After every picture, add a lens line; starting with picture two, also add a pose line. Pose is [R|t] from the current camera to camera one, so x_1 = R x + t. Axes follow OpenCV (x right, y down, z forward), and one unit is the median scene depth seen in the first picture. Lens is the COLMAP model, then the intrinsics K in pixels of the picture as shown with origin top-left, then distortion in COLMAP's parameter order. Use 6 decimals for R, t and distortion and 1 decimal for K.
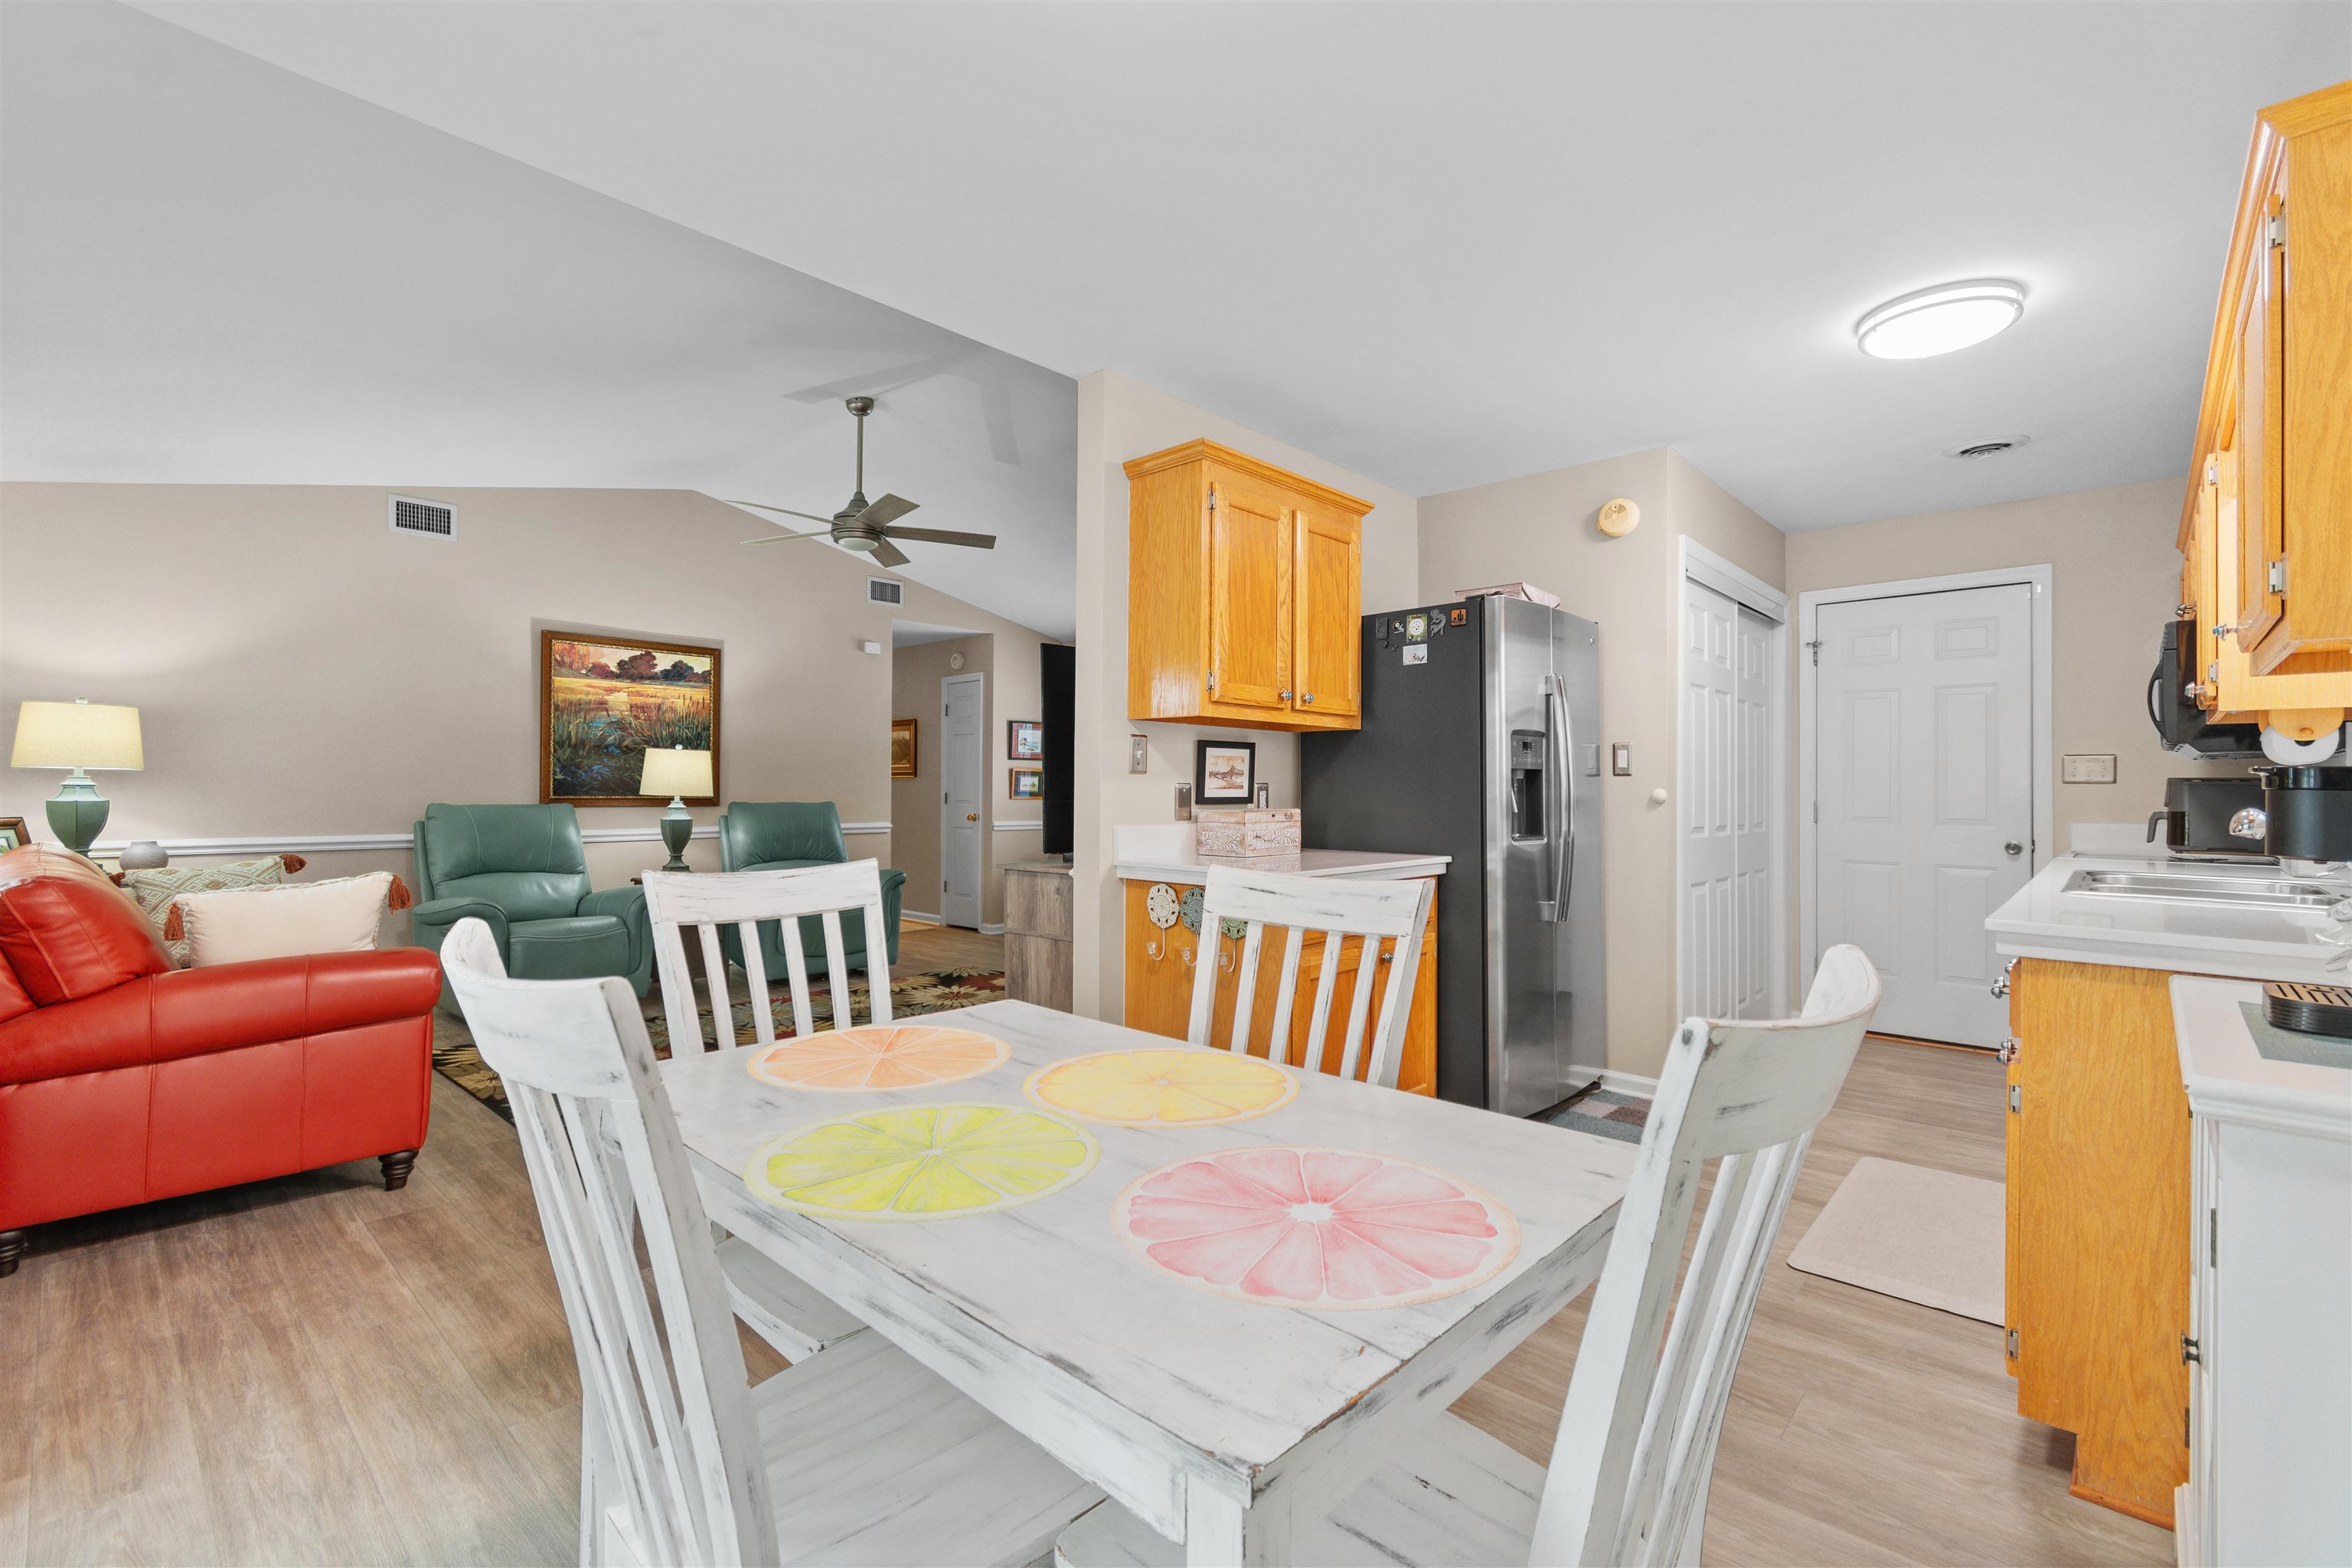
lens RADIAL K [[1032.9, 0, 1176.0], [0, 1032.9, 784.0], [0, 0, 1]] dist [0.004094, -0.000247]
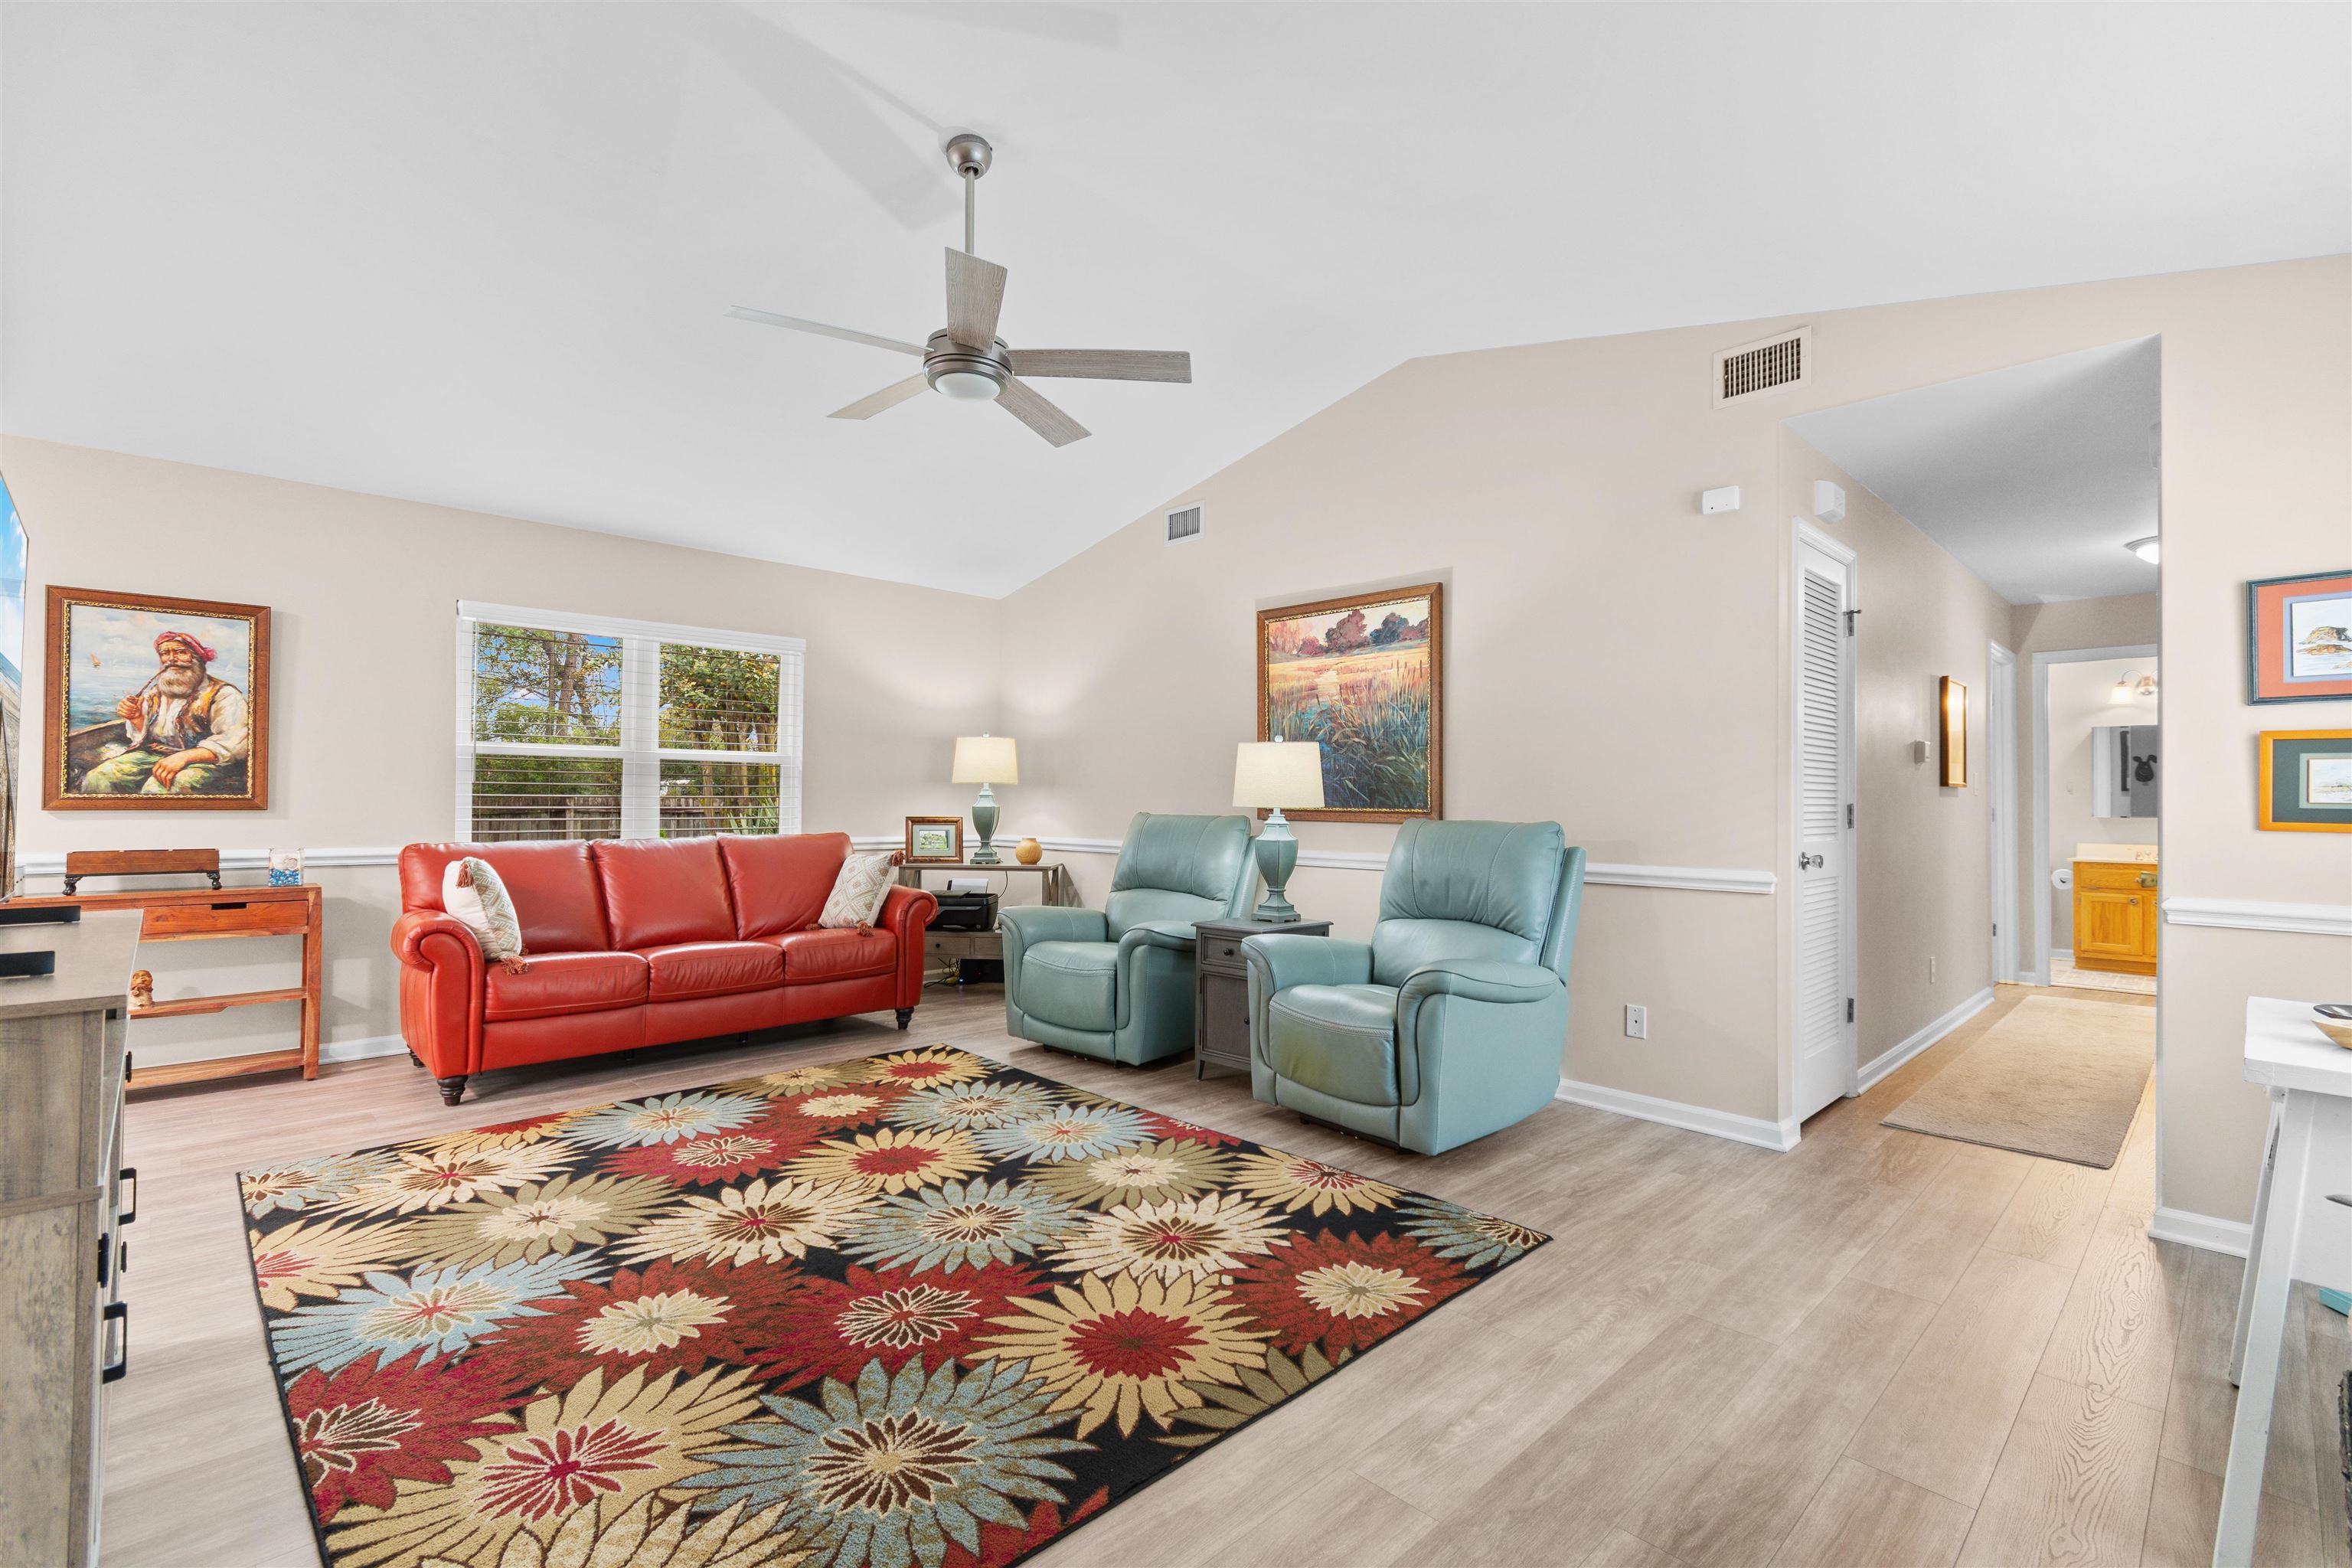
lens RADIAL K [[1045.9, 0, 1176.0], [0, 1045.9, 784.0], [0, 0, 1]] dist [0.007125, -0.000188]
pose [[-0.057198, -0.019454, -0.998173, 0.243990], [-0.000500, 0.999811, -0.019457, 0.009798], [0.998363, -0.000614, -0.057196, 0.955710]]
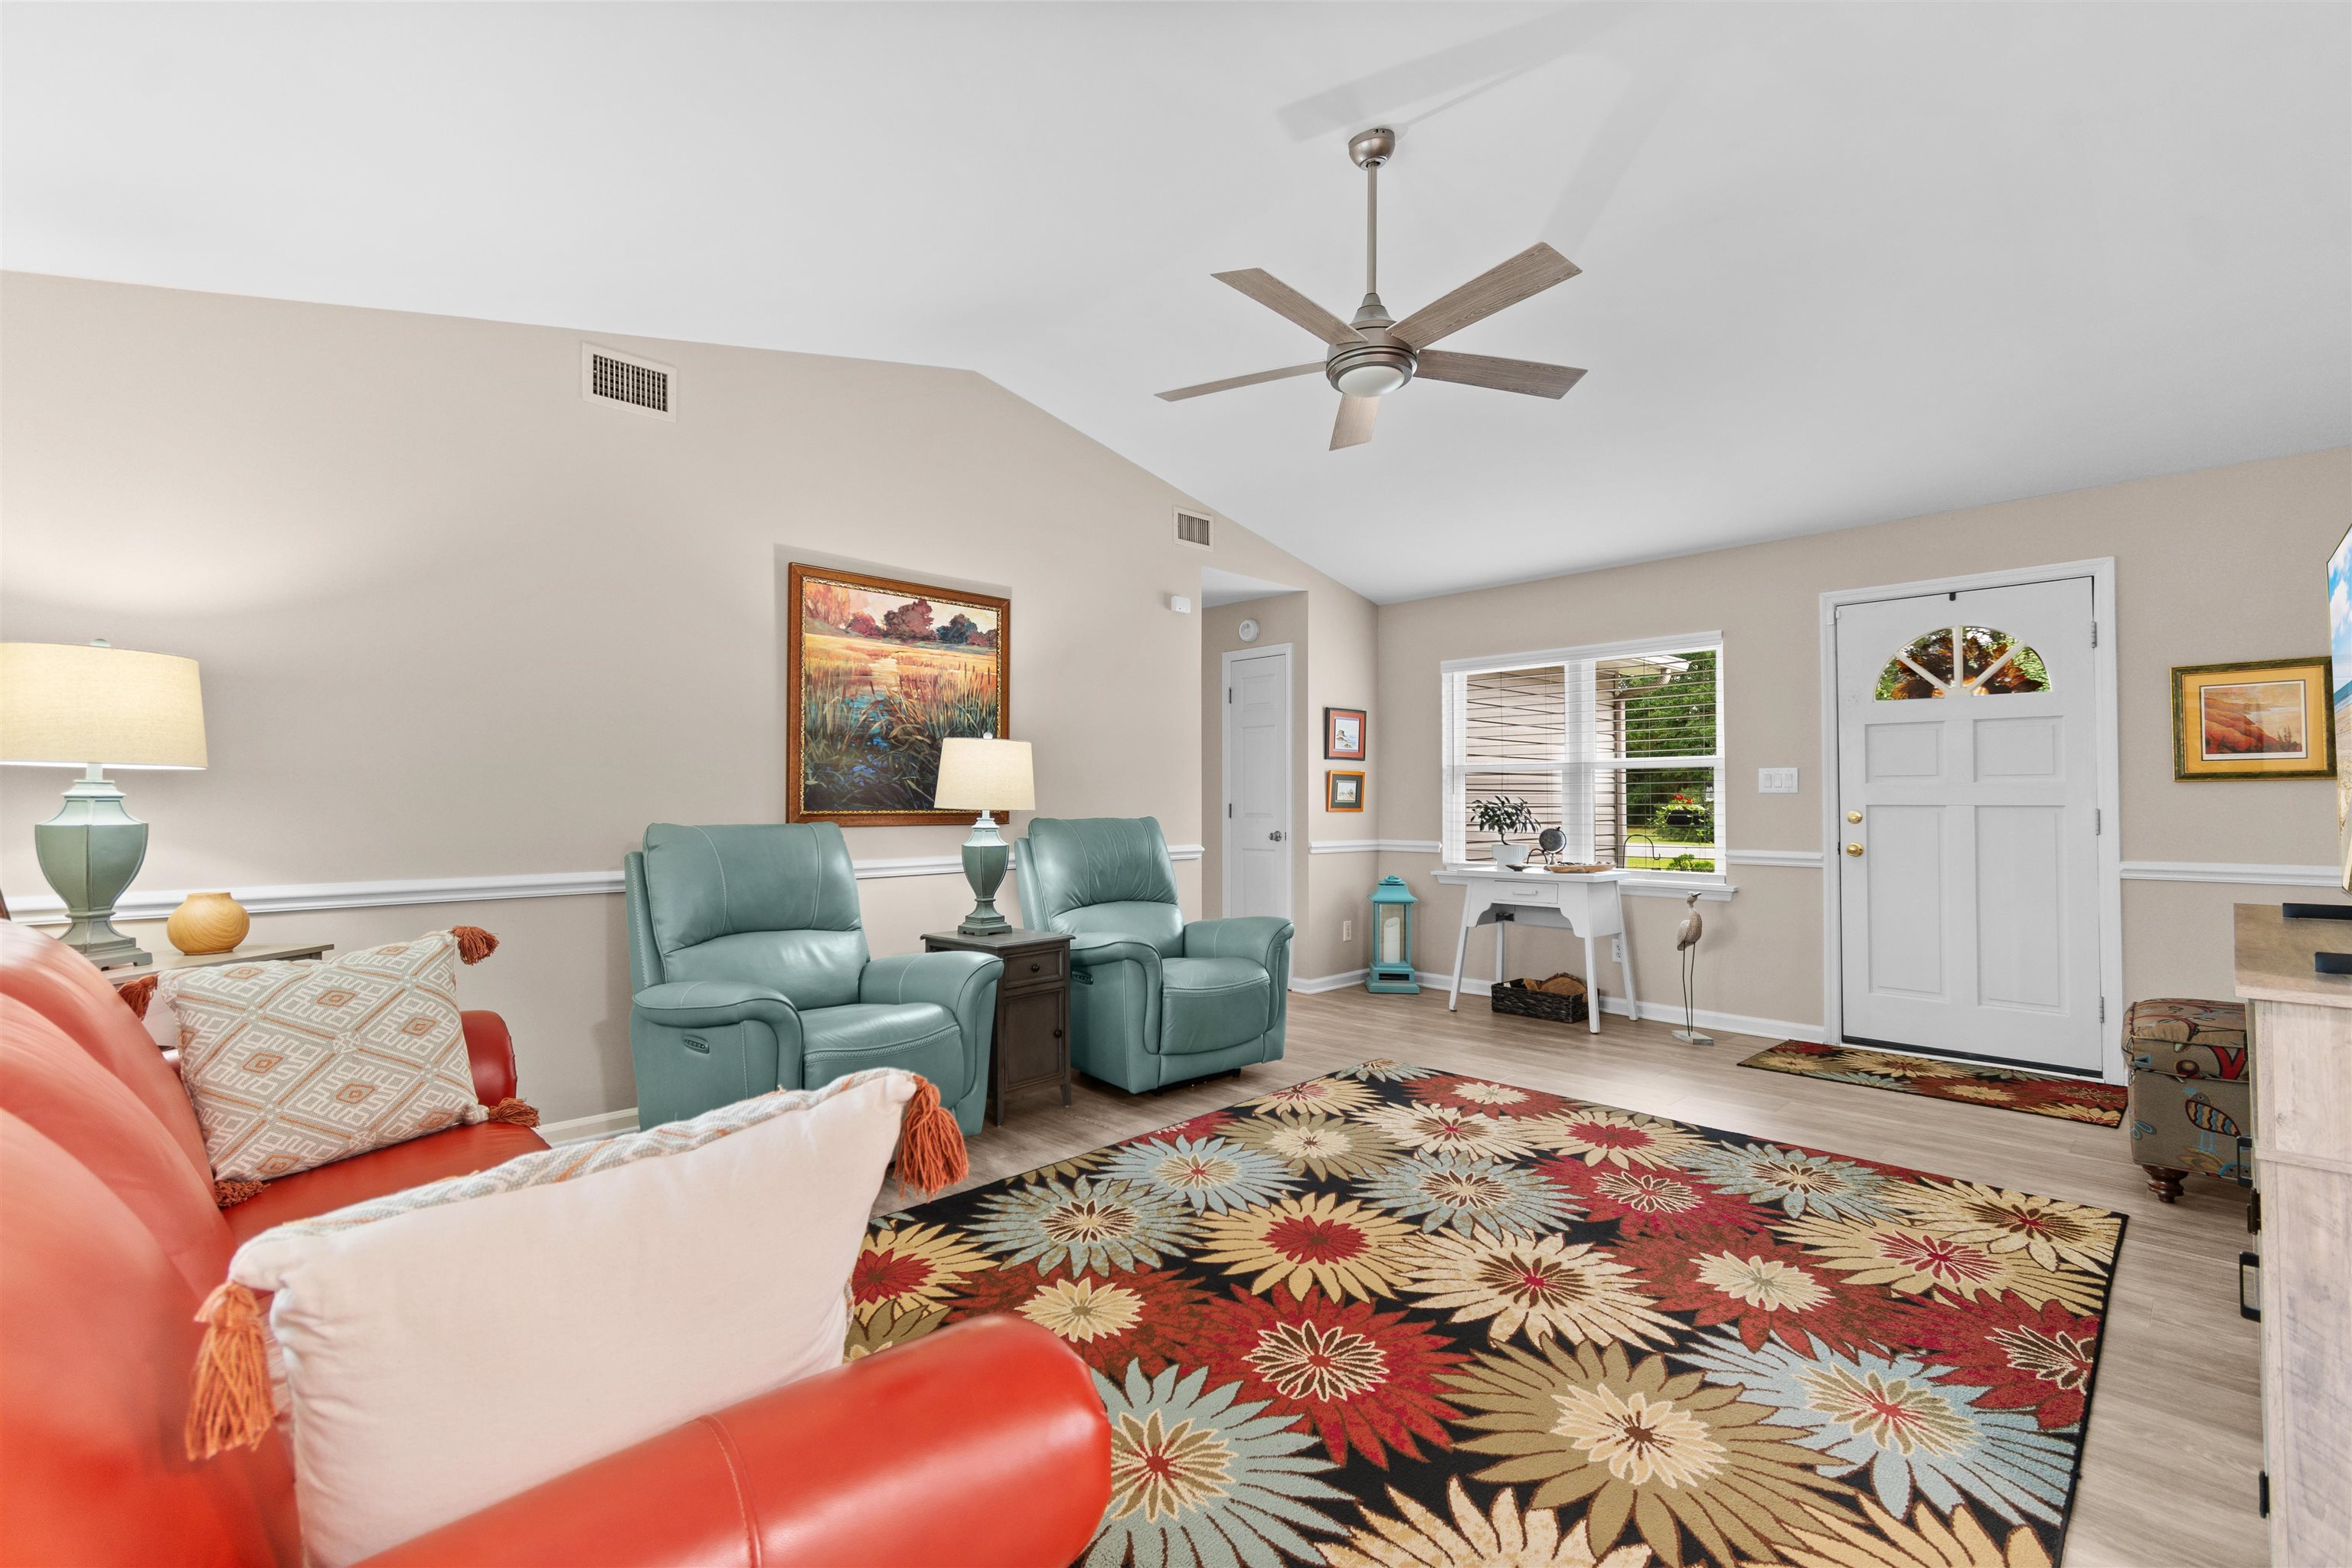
lens RADIAL K [[1032.9, 0, 1176.0], [0, 1032.9, 784.0], [0, 0, 1]] dist [0.004094, -0.000247]
pose [[0.998798, -0.005318, -0.048736, -0.322838], [0.004861, 0.999943, -0.009496, 0.001738], [0.048784, 0.009248, 0.998767, 0.337593]]
